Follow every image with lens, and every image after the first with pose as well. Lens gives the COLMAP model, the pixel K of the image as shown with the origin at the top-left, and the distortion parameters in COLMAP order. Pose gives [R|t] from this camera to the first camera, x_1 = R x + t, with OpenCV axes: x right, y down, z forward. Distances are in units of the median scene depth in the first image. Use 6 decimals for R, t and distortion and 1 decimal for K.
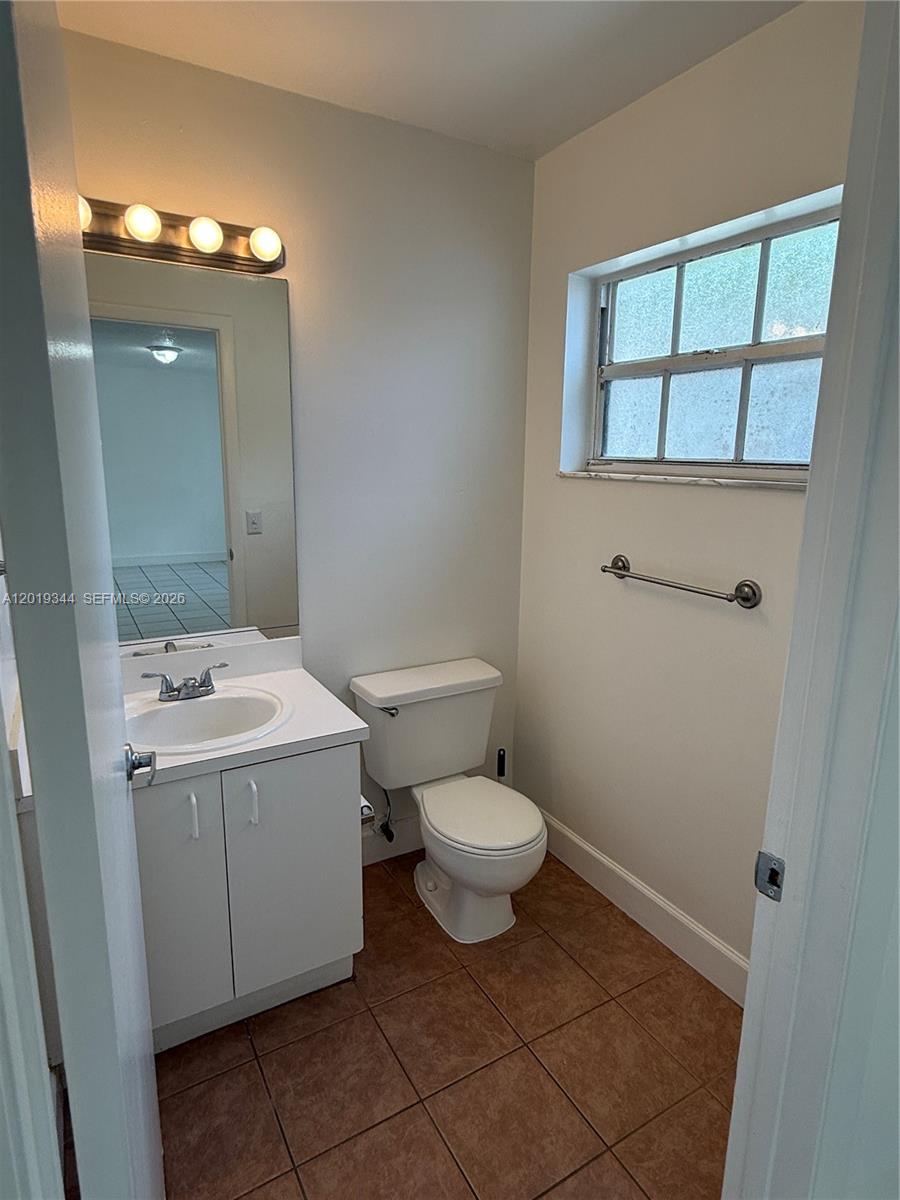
lens RADIAL K [[670.7, 0, 453.2], [0, 670.7, 603.0], [0, 0, 1]] dist [0.003388, 0.000612]
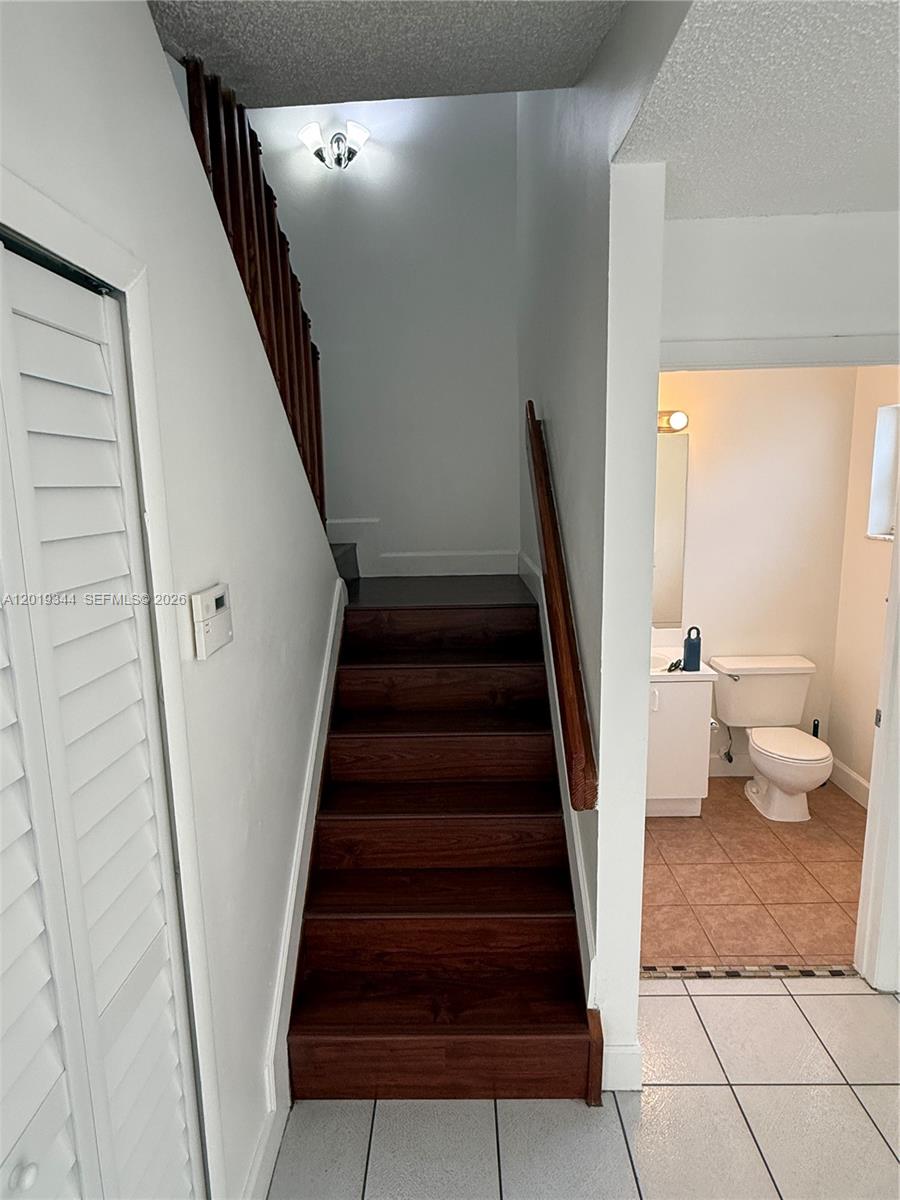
lens RADIAL K [[670.7, 0, 444.4], [0, 670.7, 600.7], [0, 0, 1]] dist [0.003388, 0.000612]
pose [[0.852135, 0.055278, -0.520395, 0.151588], [-0.077600, 0.996759, -0.021191, 0.059960], [0.517537, 0.058440, 0.853663, -0.822347]]
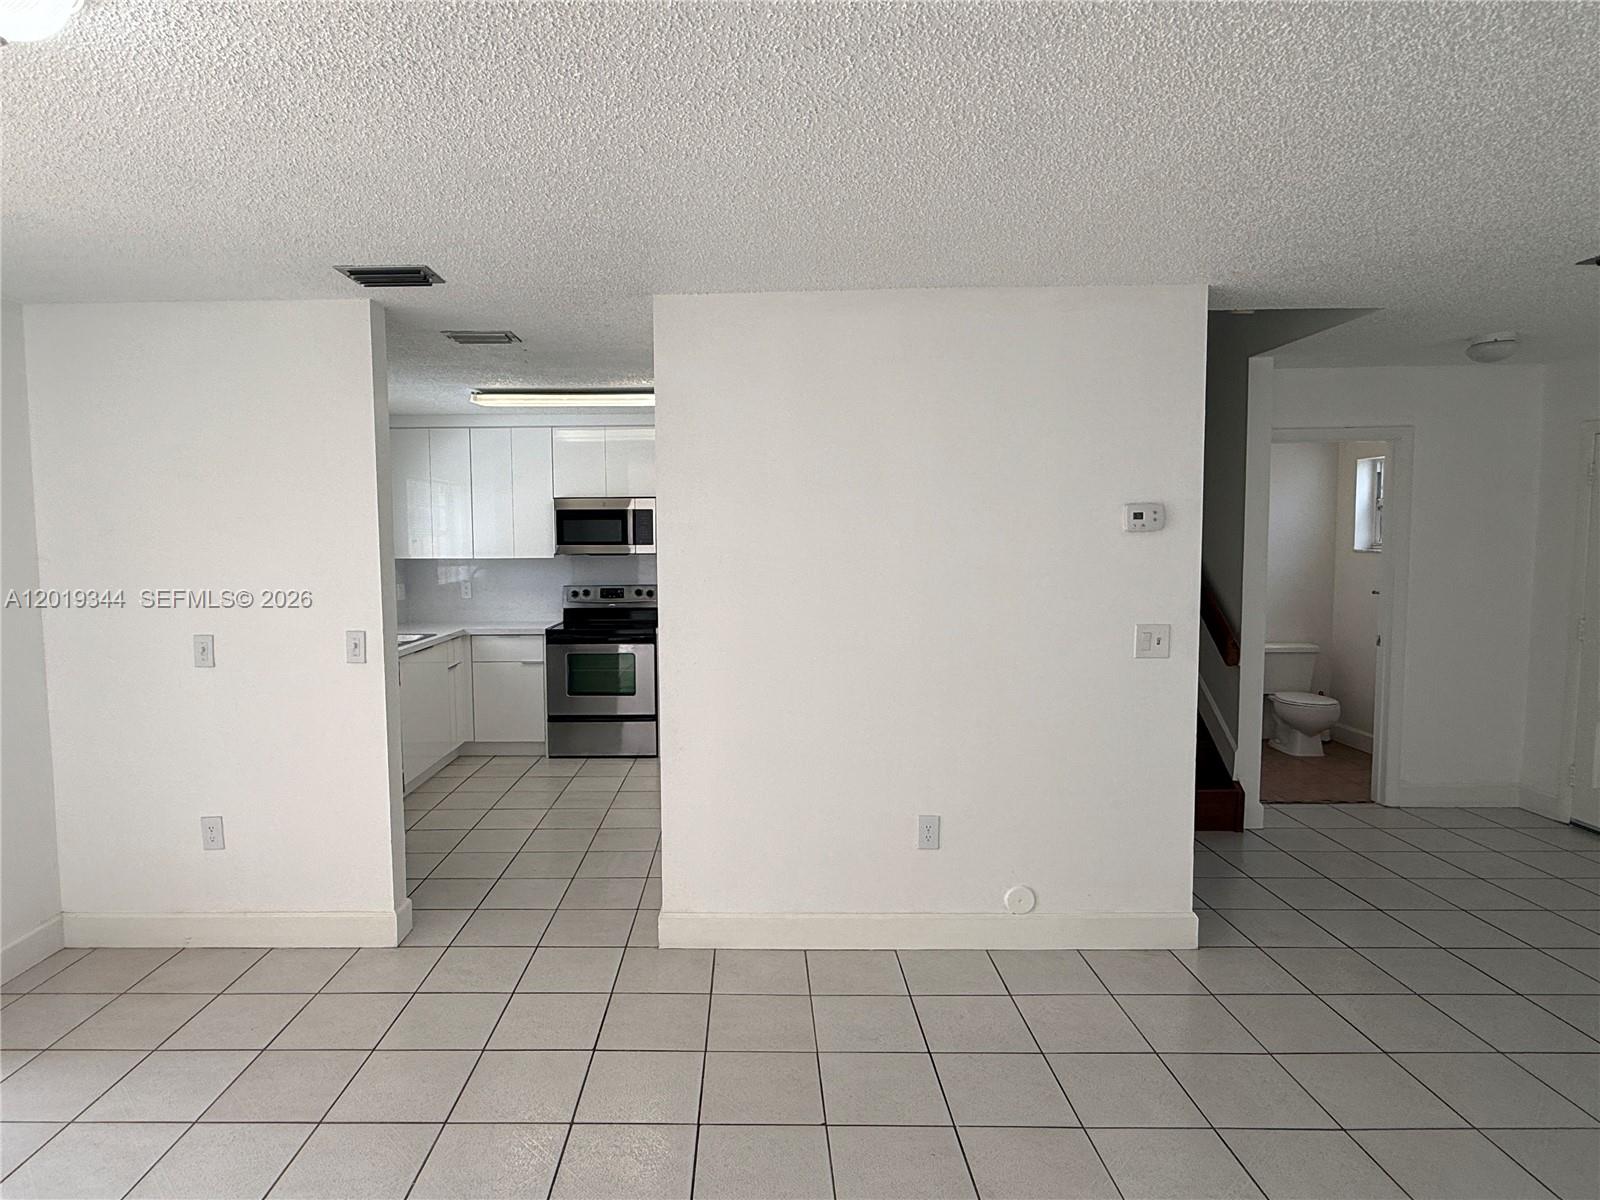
lens RADIAL K [[894.2, 0, 751.0], [0, 894.2, 599.5], [0, 0, 1]] dist [0.003388, 0.000612]
pose [[0.854146, 0.014743, -0.519824, 0.008612], [-0.091496, 0.988265, -0.122313, 0.490330], [0.511921, 0.152035, 0.845472, -2.386234]]
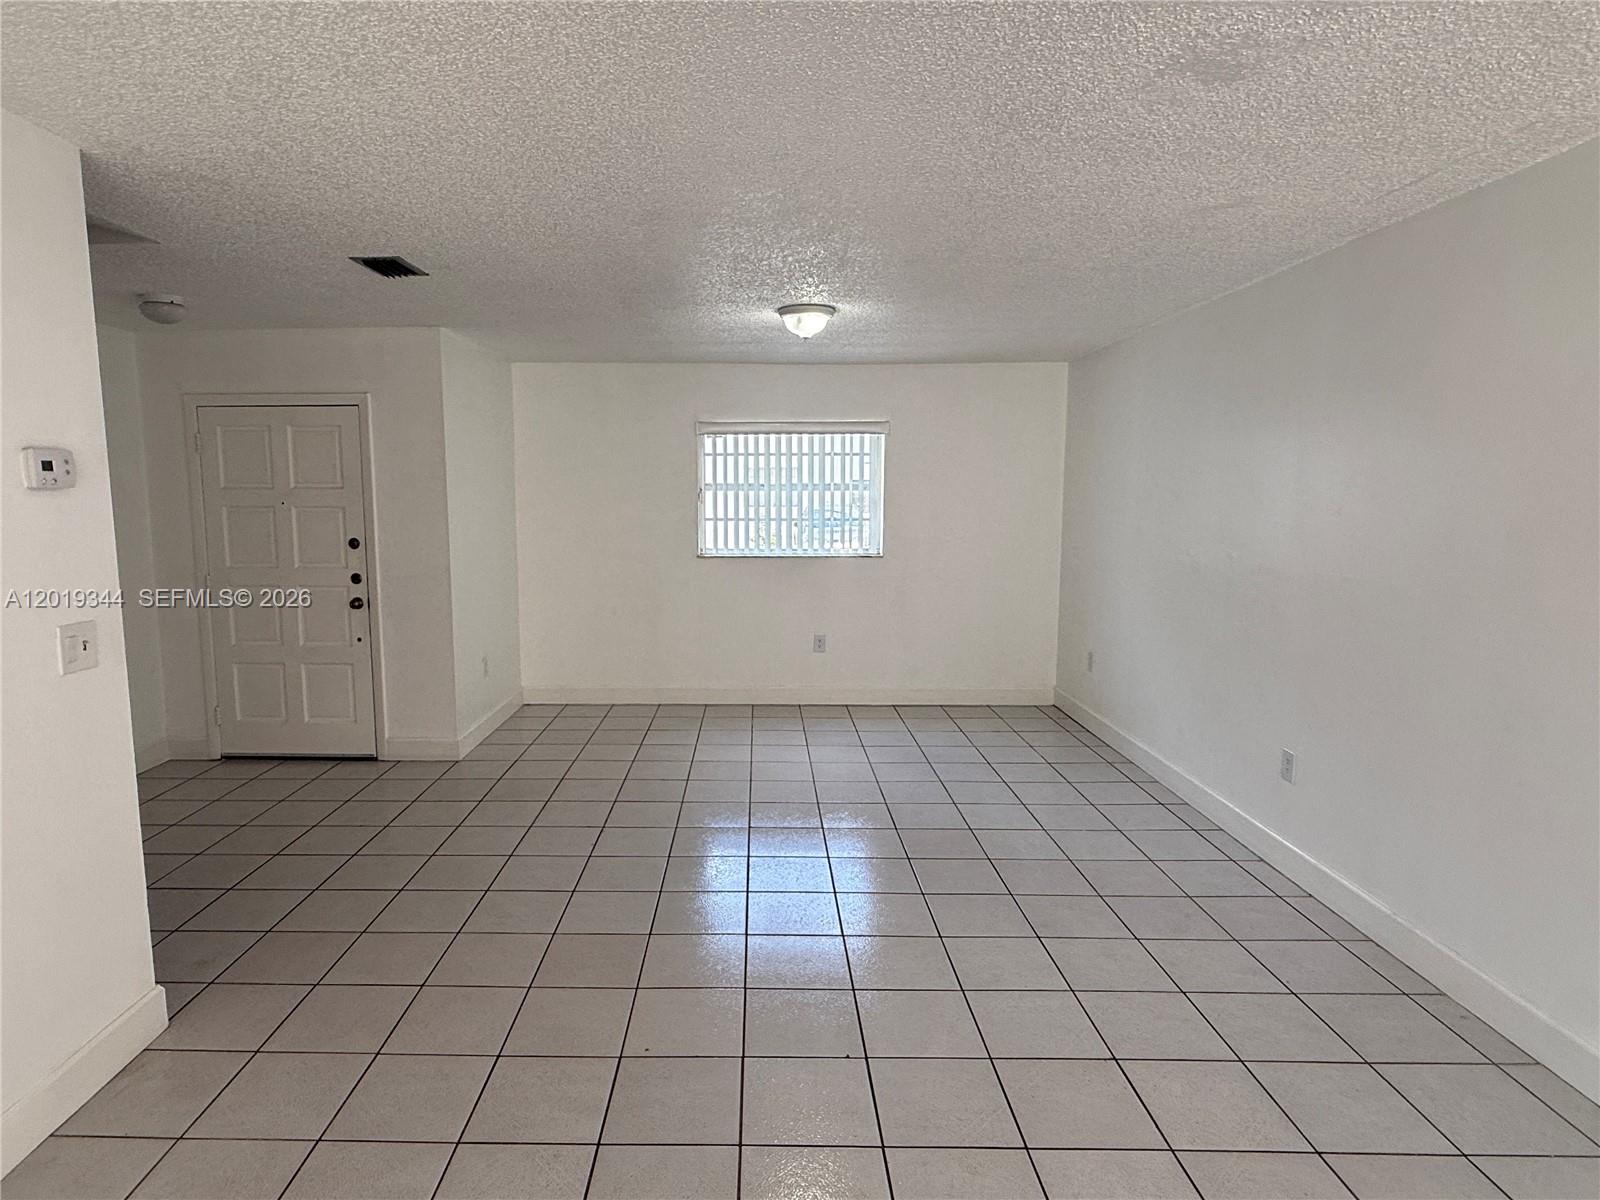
lens RADIAL K [[894.2, 0, 729.5], [0, 894.2, 599.6], [0, 0, 1]] dist [0.003388, 0.000612]
pose [[0.541510, -0.119461, 0.832164, -0.631952], [0.196490, 0.980421, 0.012883, 0.398378], [-0.817410, 0.156535, 0.554381, -1.988684]]
